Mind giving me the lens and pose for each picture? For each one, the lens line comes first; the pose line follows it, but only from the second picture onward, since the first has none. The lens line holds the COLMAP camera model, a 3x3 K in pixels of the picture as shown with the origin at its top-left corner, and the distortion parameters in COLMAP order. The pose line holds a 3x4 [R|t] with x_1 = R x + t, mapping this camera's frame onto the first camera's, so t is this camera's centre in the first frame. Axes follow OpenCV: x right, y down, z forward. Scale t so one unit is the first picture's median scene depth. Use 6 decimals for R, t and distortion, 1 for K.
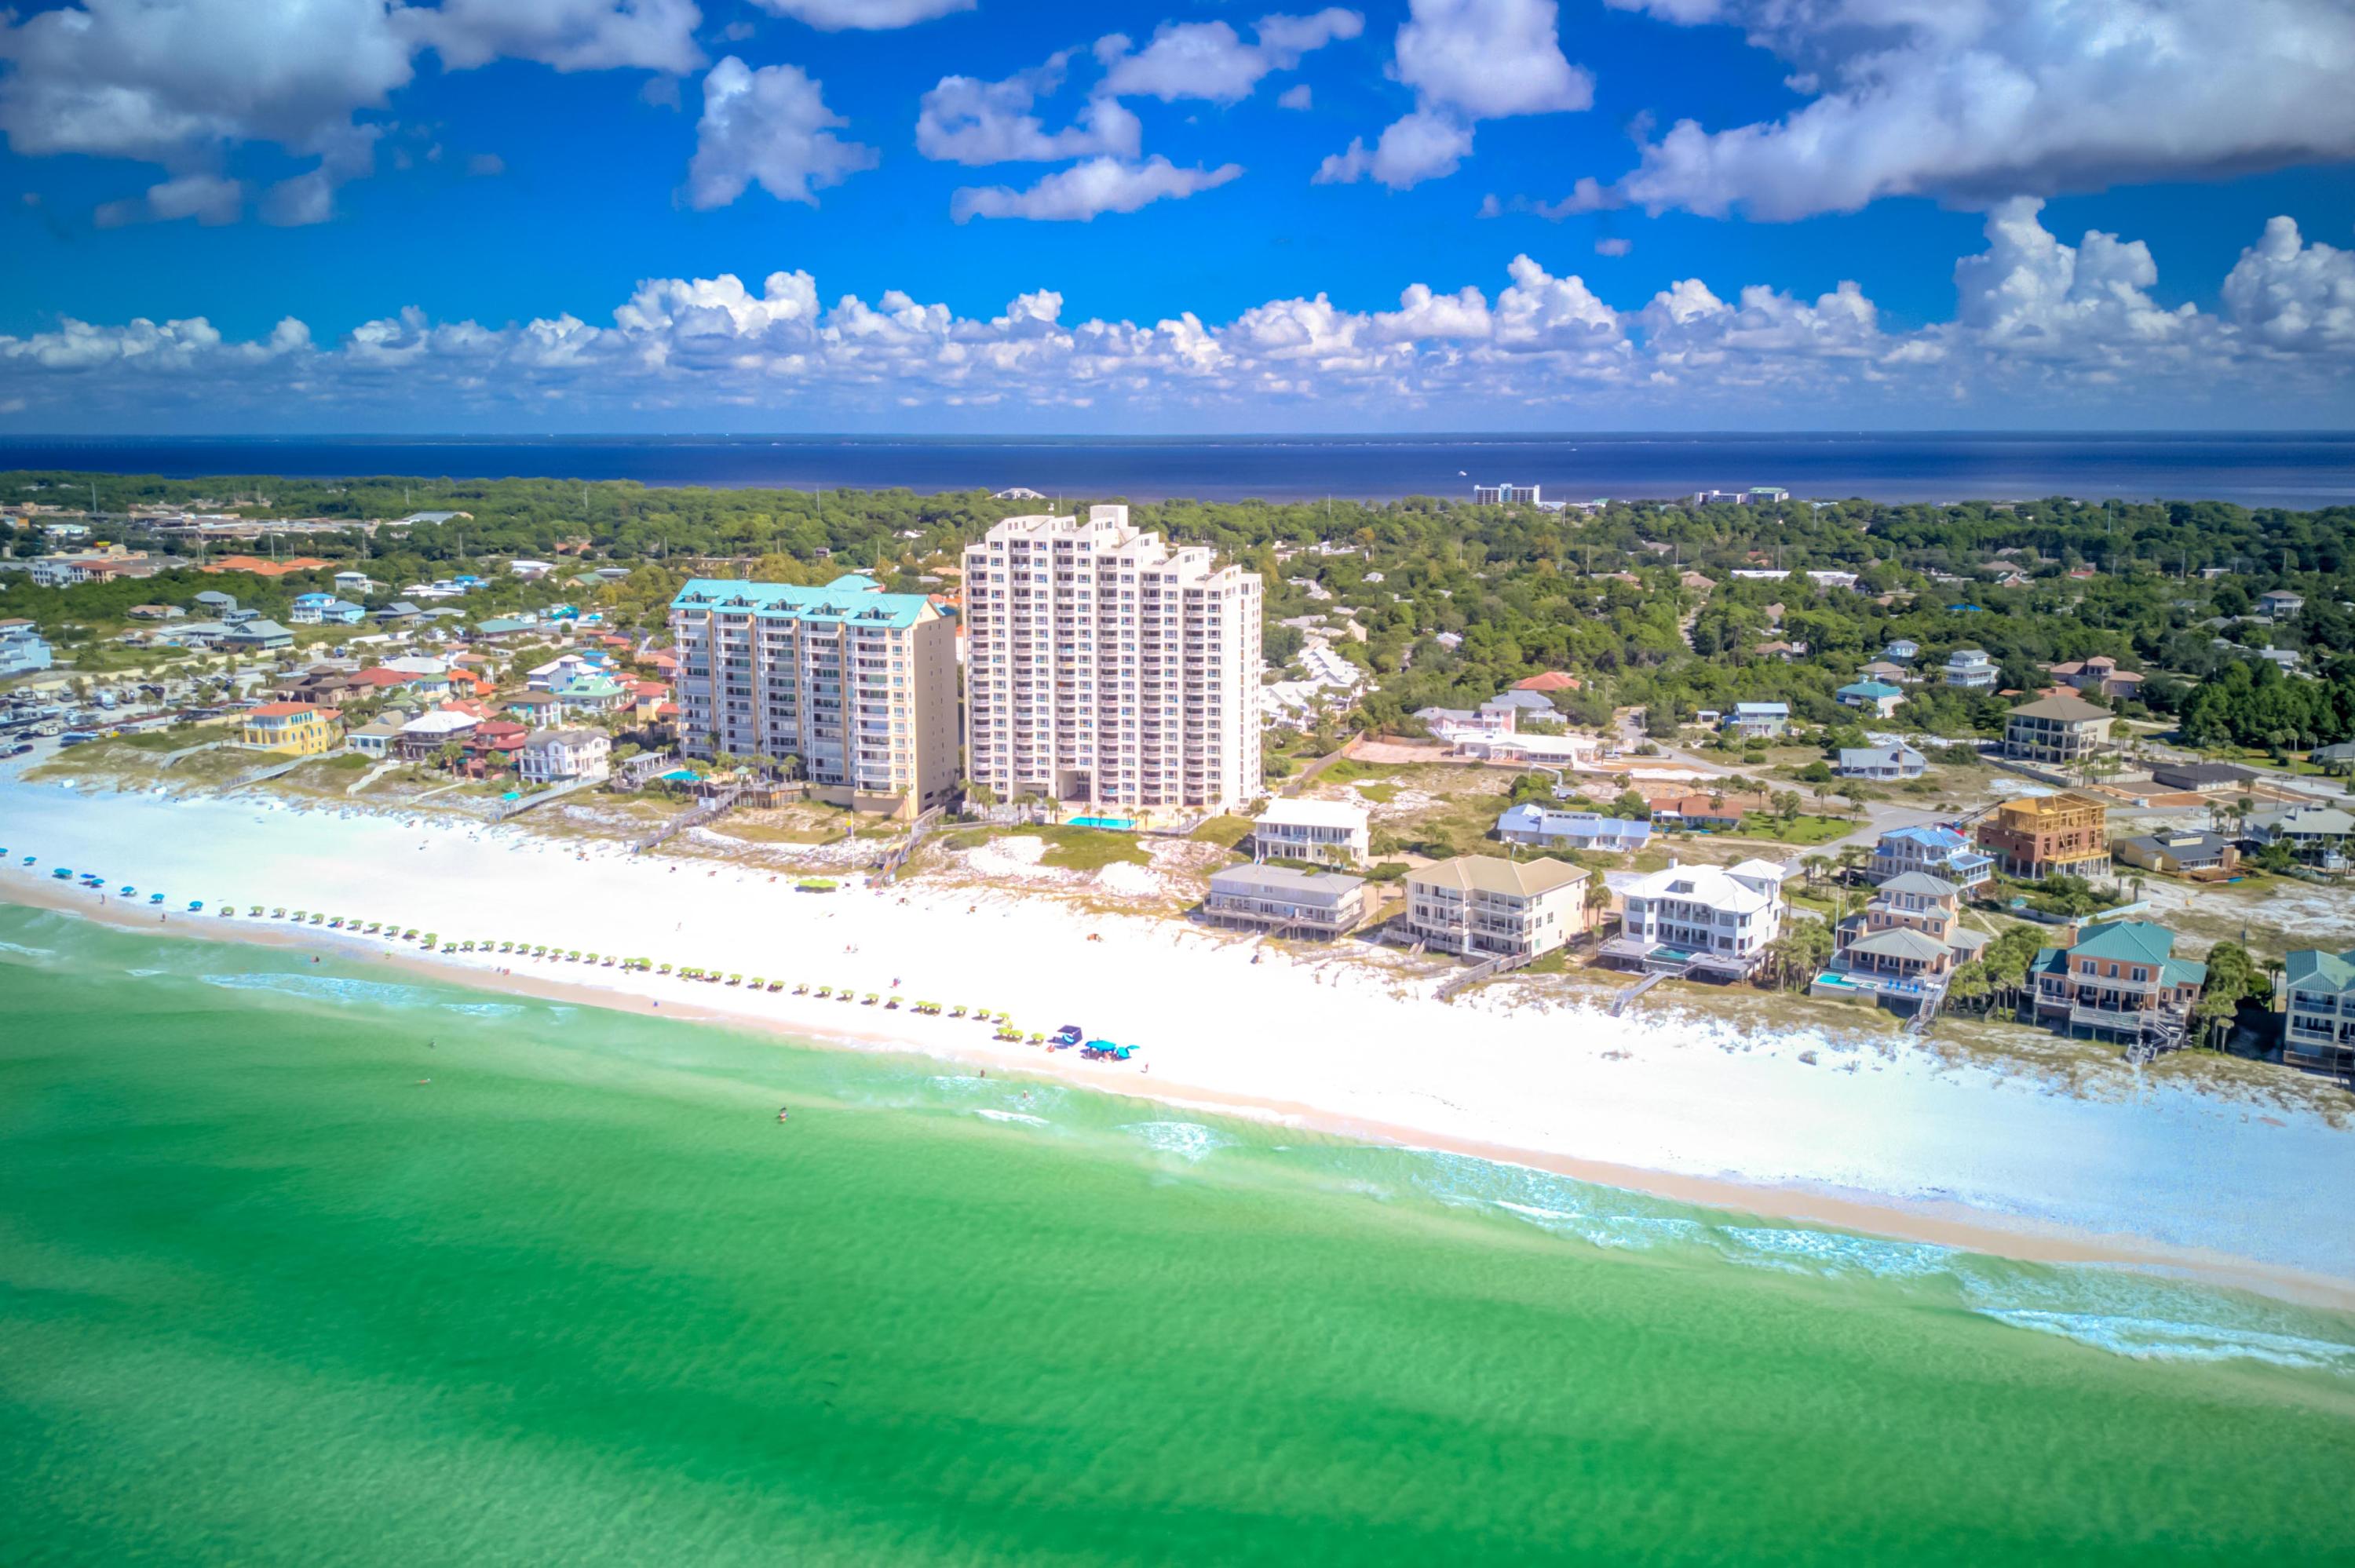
lens RADIAL K [[1989.5, 0, 1172.6], [0, 1989.5, 718.7], [0, 0, 1]] dist [0.209640, -0.000905]
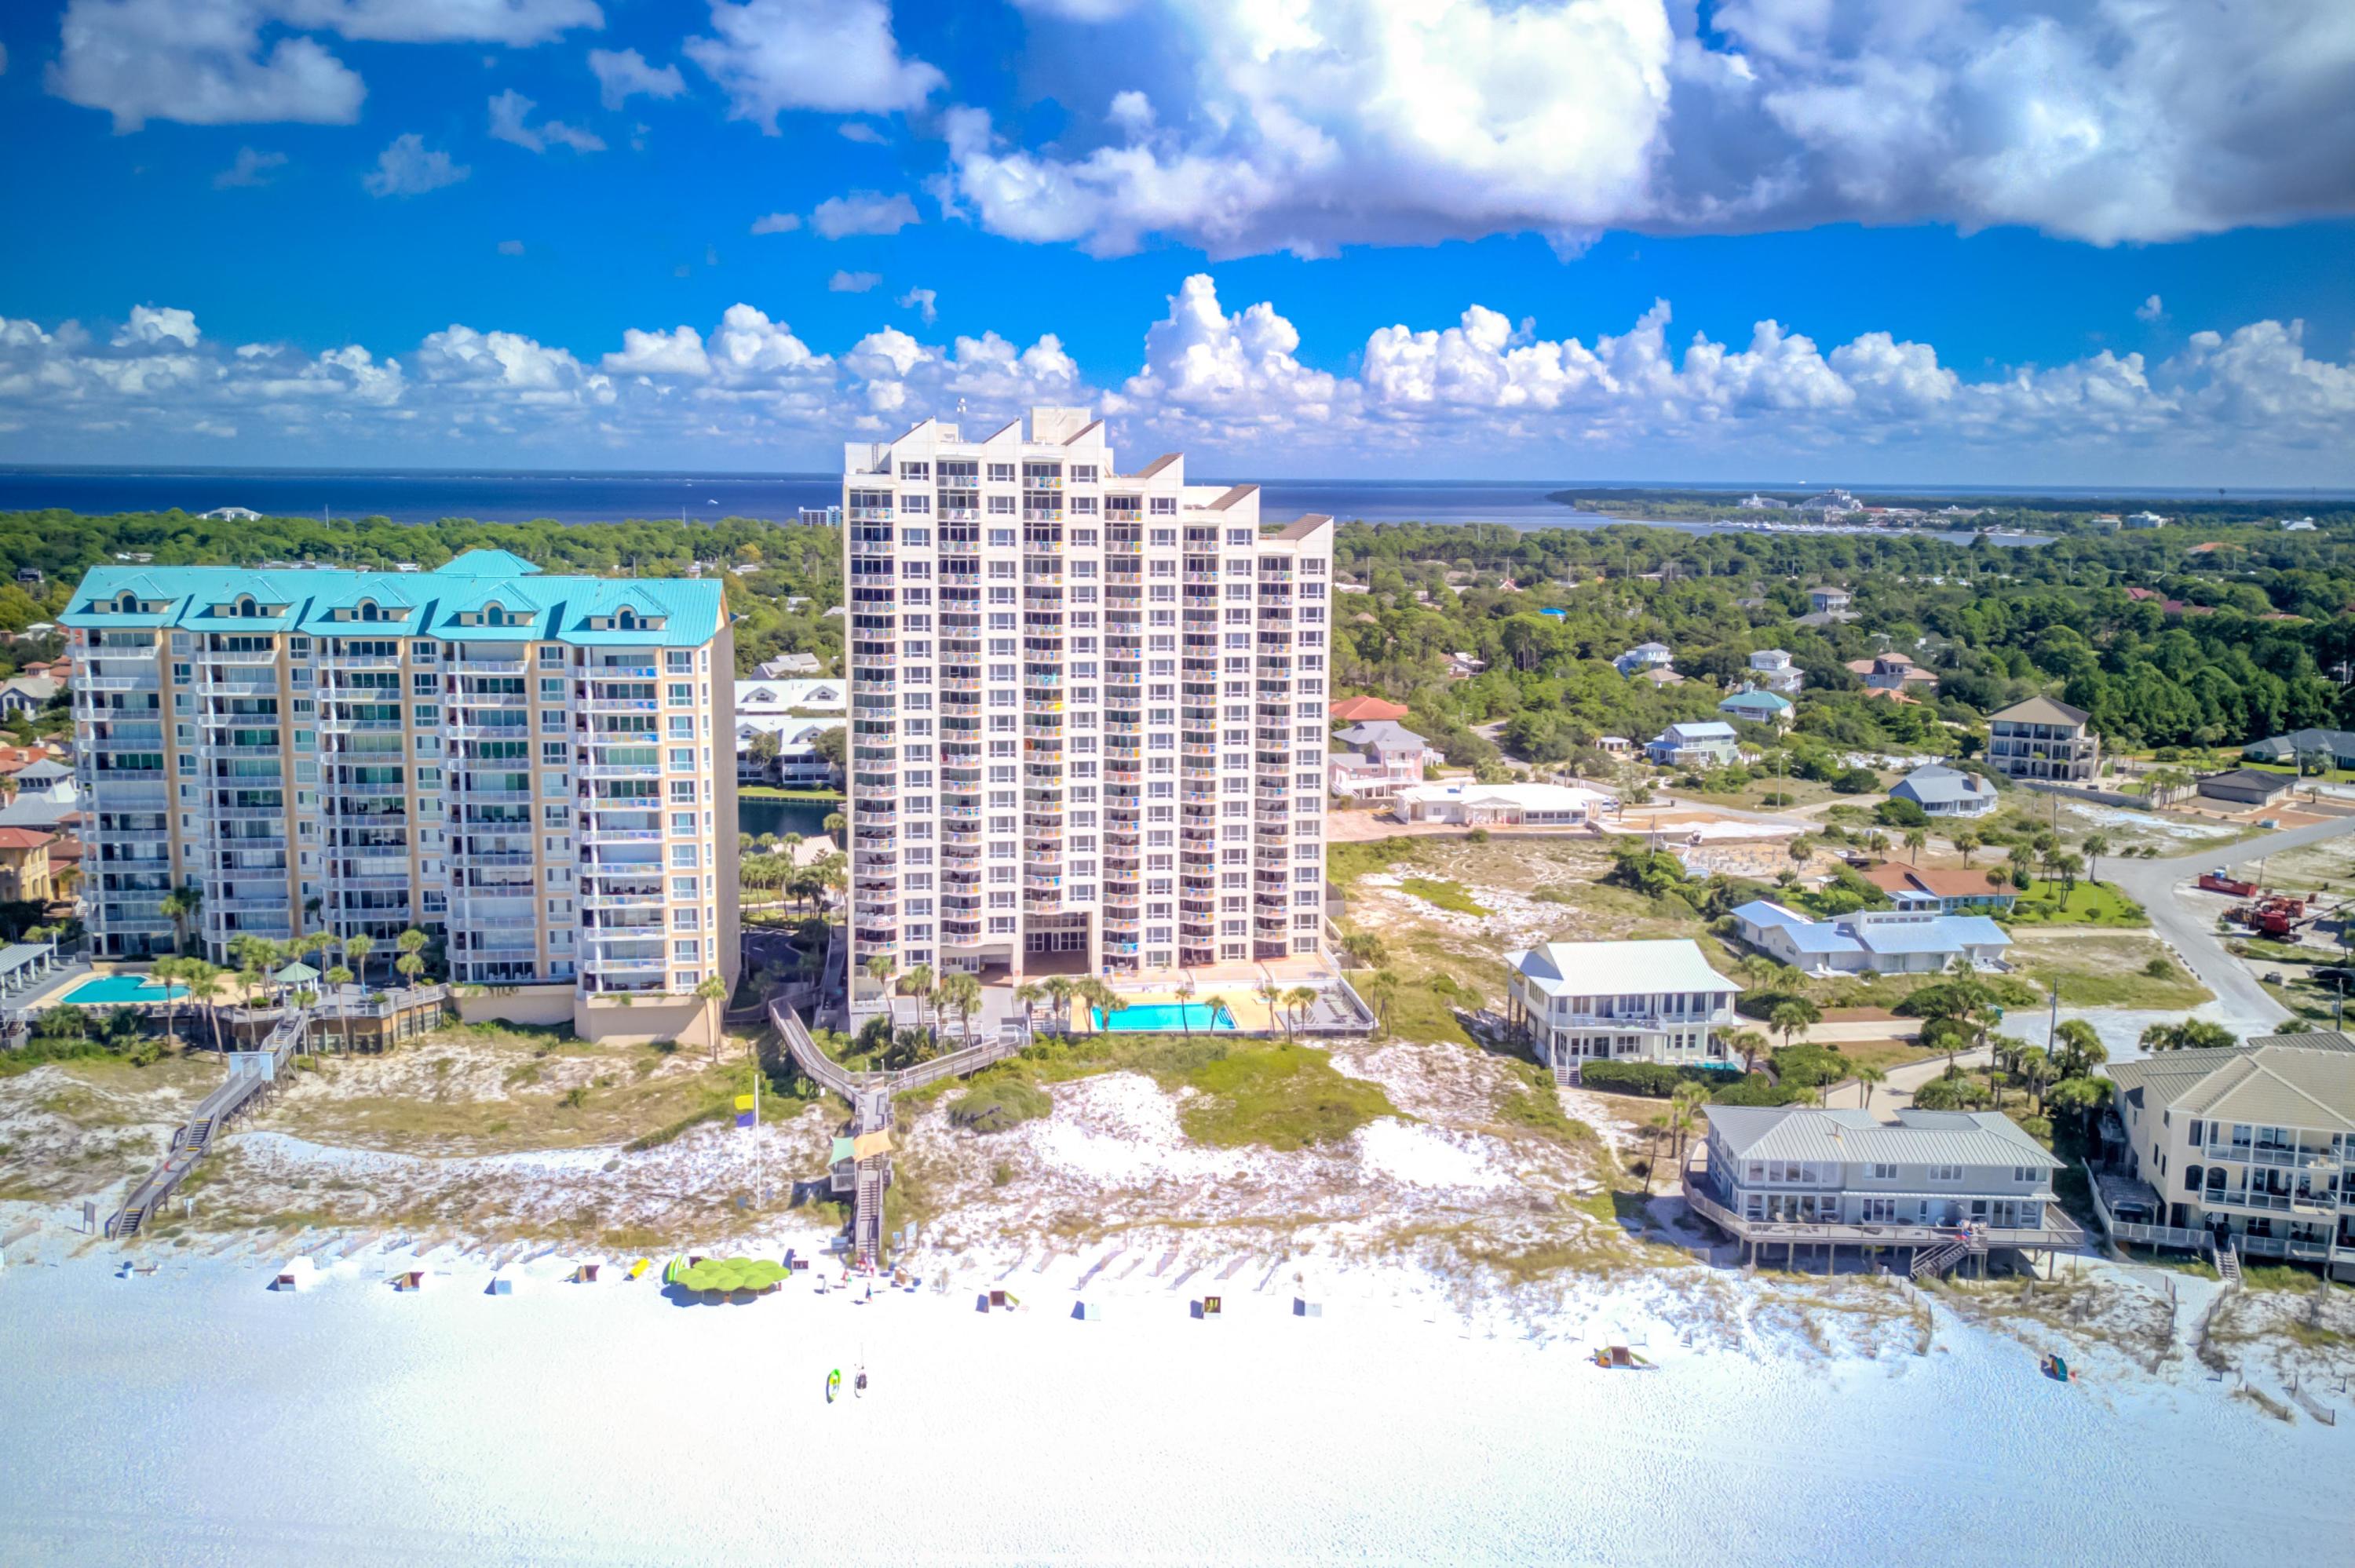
lens RADIAL K [[1817.4, 0, 1176.4], [0, 1817.4, 704.2], [0, 0, 1]] dist [0.008309, -0.002907]
pose [[0.894866, -0.042619, 0.444296, -0.222946], [0.053904, 0.998464, -0.012790, -0.019708], [-0.443068, 0.035395, 0.895789, 0.555111]]
